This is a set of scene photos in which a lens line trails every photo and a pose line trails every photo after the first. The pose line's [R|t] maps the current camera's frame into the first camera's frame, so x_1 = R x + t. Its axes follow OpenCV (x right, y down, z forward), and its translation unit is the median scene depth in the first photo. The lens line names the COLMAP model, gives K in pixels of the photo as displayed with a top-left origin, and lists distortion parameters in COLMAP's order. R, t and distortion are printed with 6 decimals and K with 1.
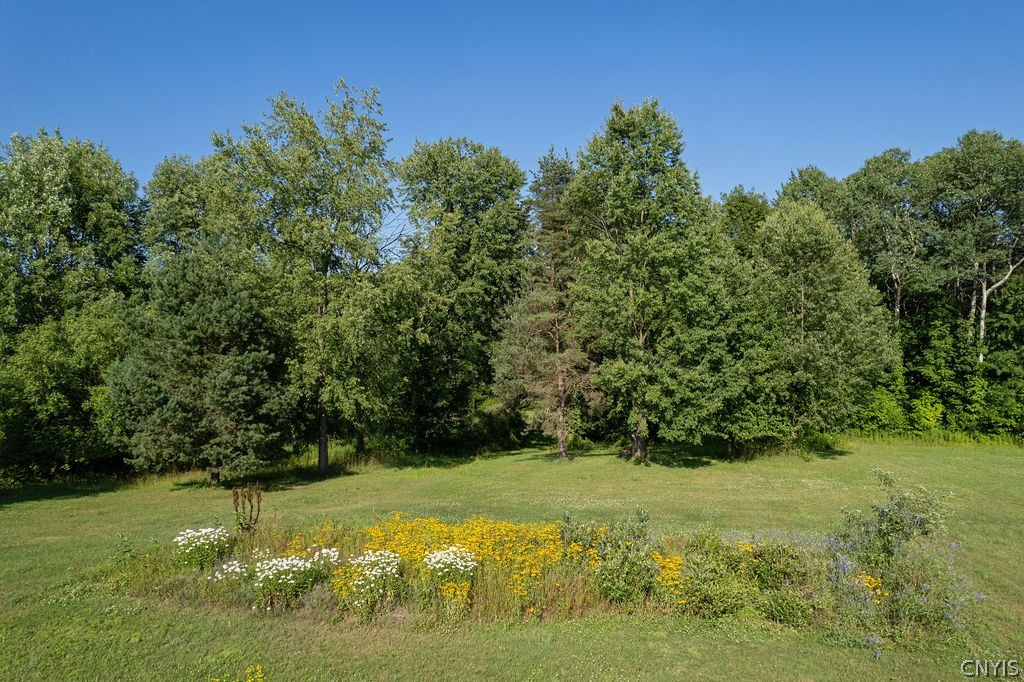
lens RADIAL K [[659.4, 0, 523.3], [0, 659.4, 349.2], [0, 0, 1]] dist [-0.071121, 0.064193]
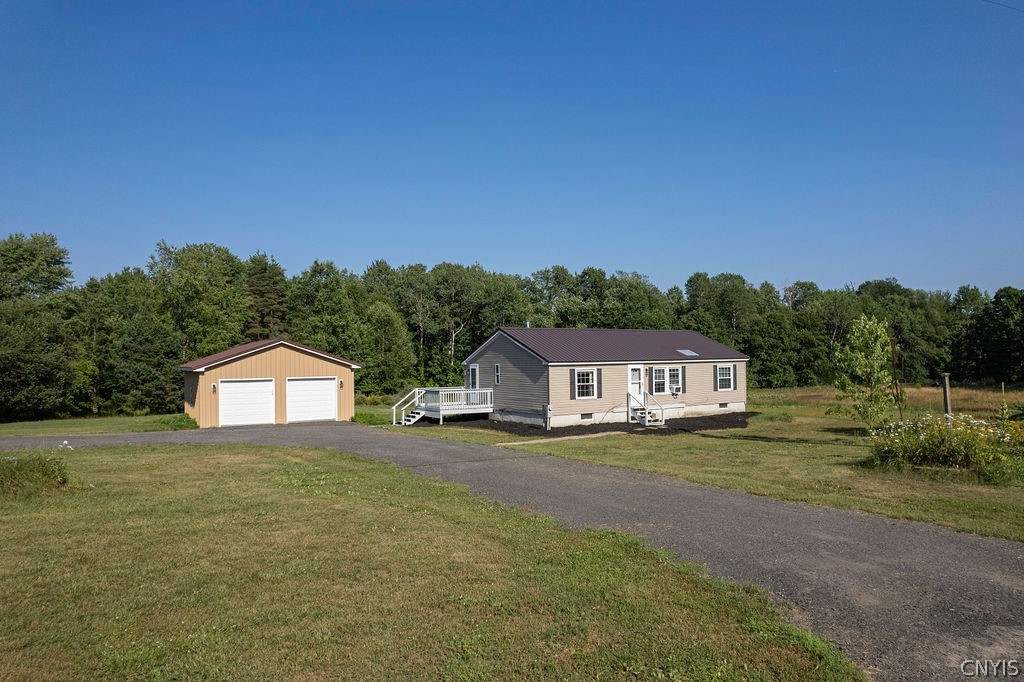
lens RADIAL K [[659.4, 0, 523.3], [0, 659.4, 349.2], [0, 0, 1]] dist [-0.071121, 0.064193]
pose [[0.797743, 0.018396, 0.602717, -0.524421], [-0.011058, 0.999813, -0.015880, -0.001986], [-0.602896, 0.006003, 0.797797, -1.060980]]
